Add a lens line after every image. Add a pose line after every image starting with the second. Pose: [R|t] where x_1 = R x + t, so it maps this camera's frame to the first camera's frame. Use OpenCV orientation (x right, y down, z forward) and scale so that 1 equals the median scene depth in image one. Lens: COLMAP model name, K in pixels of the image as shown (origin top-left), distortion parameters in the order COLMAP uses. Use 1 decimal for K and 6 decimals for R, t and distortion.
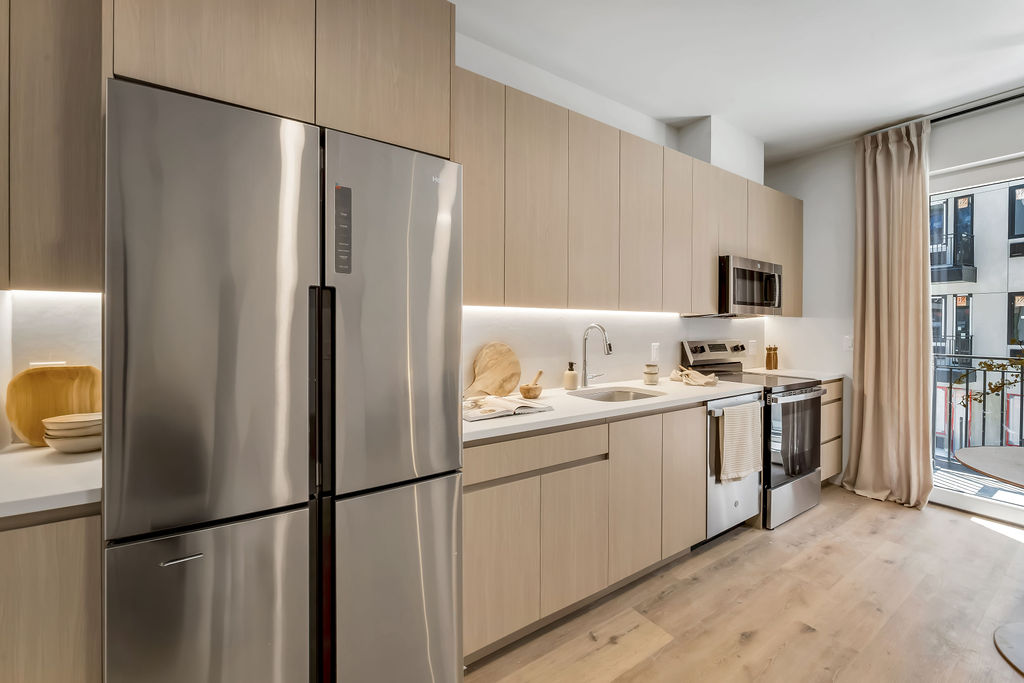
lens RADIAL K [[421.5, 0, 520.3], [0, 421.5, 326.8], [0, 0, 1]] dist [-0.003676, -0.001726]
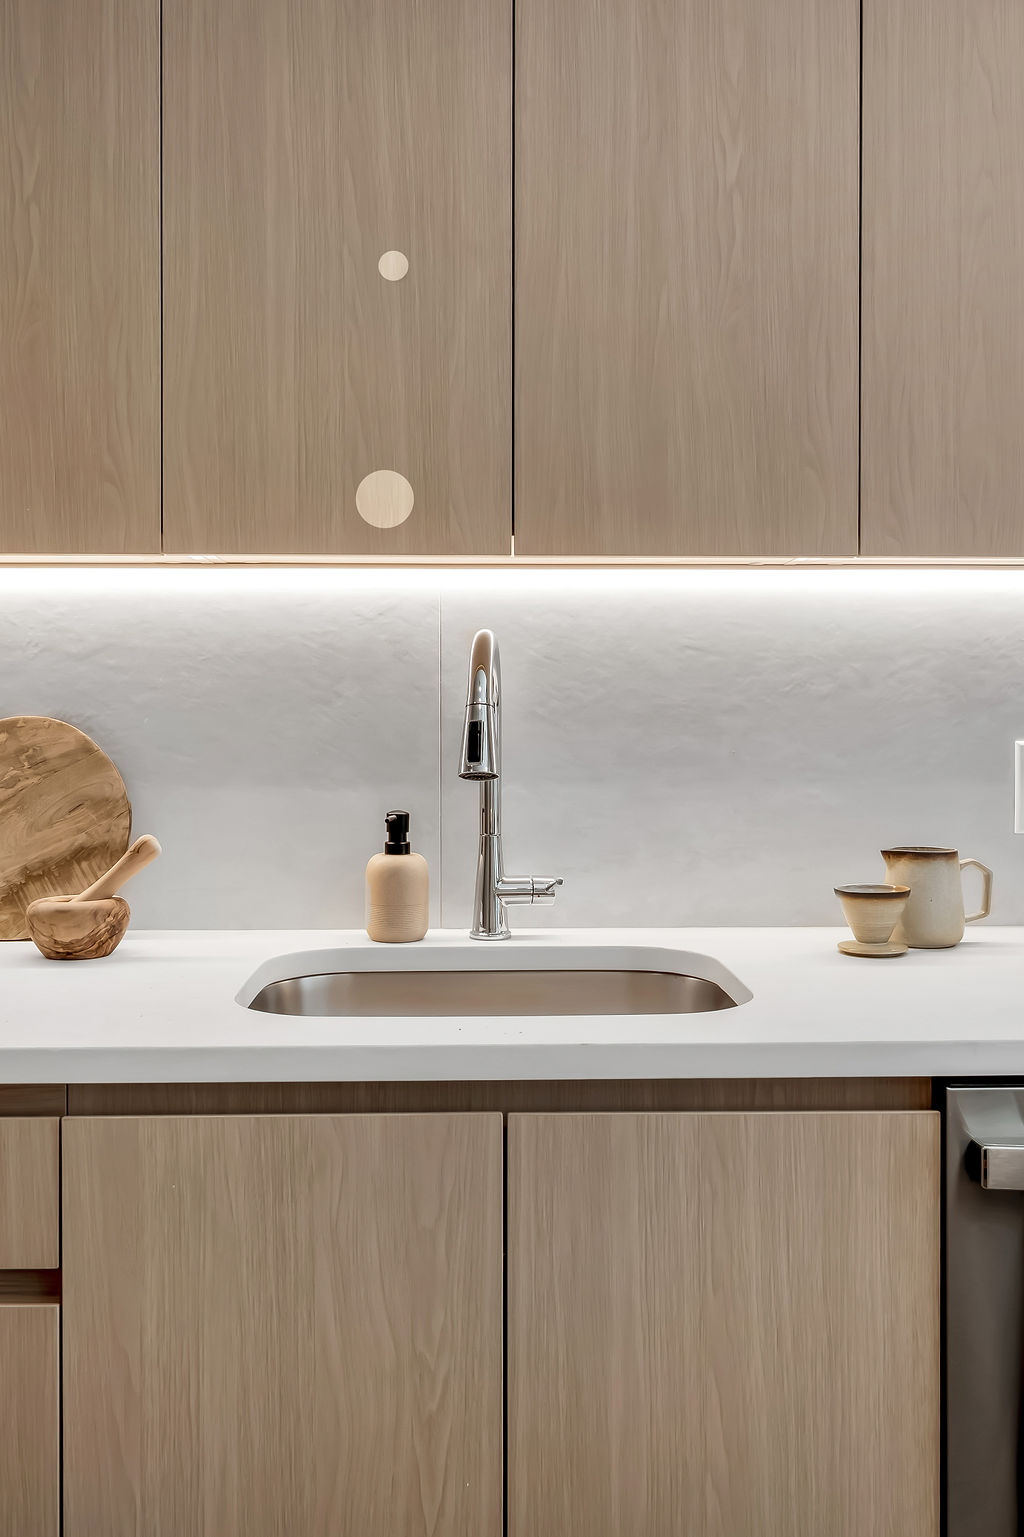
lens RADIAL K [[1335.6, 0, 510.6], [0, 1335.6, 724.1], [0, 0, 1]] dist [-0.006475, 0.014500]
pose [[0.839700, -0.001142, -0.543049, 0.468145], [0.002358, 0.999996, 0.001544, 0.032200], [0.543045, -0.002577, 0.839700, 0.393368]]
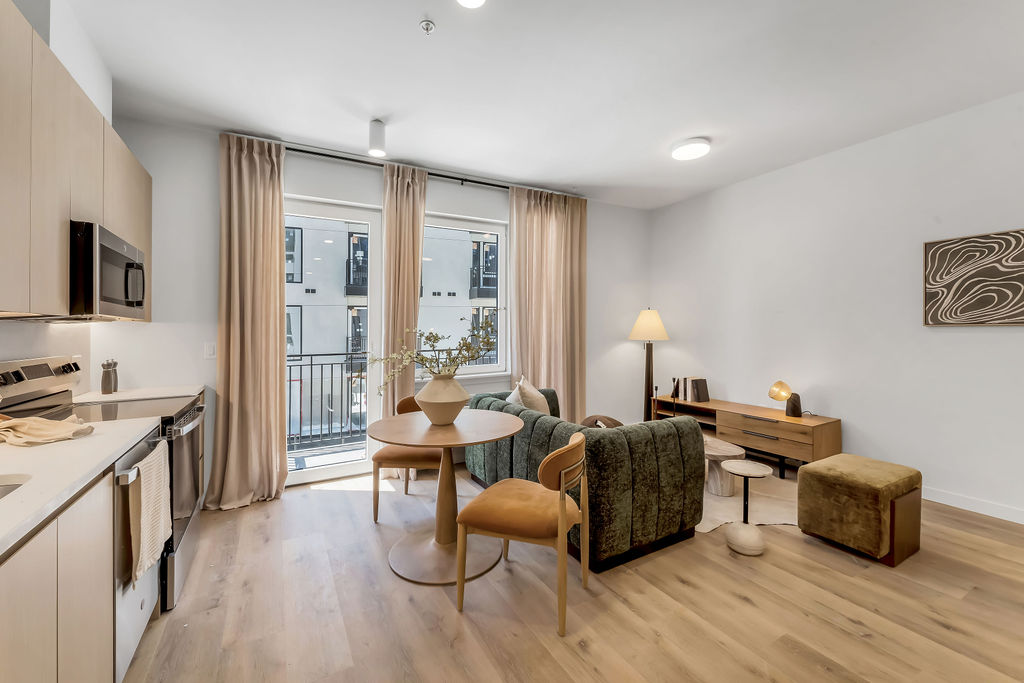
lens RADIAL K [[411.9, 0, 500.6], [0, 411.9, 327.4], [0, 0, 1]] dist [0.001695, 0.000353]
pose [[0.099684, -0.005664, 0.995003, -0.063241], [0.017291, 0.999843, 0.003959, -0.004775], [-0.994869, 0.016810, 0.099766, 0.327552]]
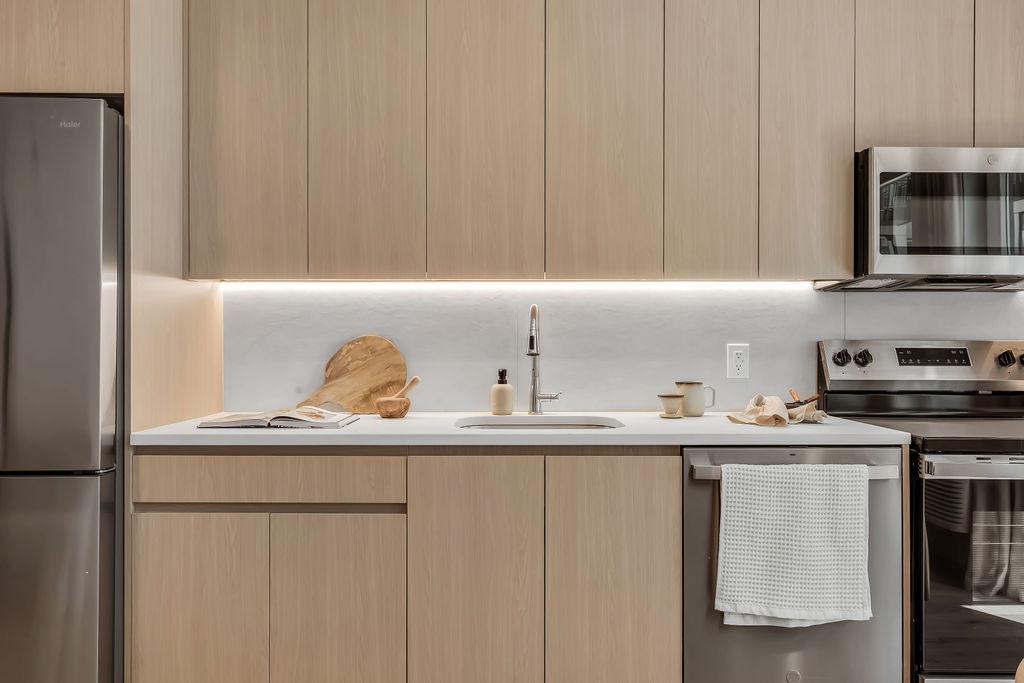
lens RADIAL K [[686.7, 0, 512.1], [0, 686.7, 344.6], [0, 0, 1]] dist [-0.002686, 0.008741]
pose [[0.825500, -0.005912, -0.564372, 0.596565], [0.003267, 0.999978, -0.005696, 0.046627], [0.564393, 0.002858, 0.825501, 0.165076]]
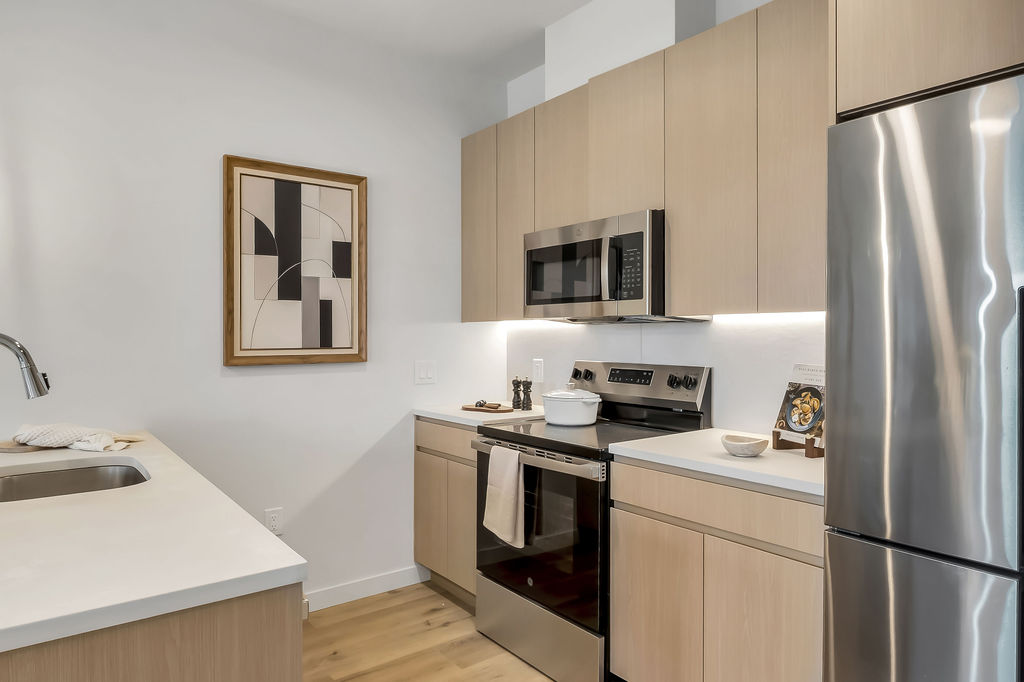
lens RADIAL K [[686.7, 0, 511.5], [0, 686.7, 352.5], [0, 0, 1]] dist [-0.002686, 0.008741]
pose [[0.096854, 0.019276, -0.995112, 1.584102], [0.016587, 0.999642, 0.020978, -0.004028], [0.995160, -0.018538, 0.096500, 0.883347]]
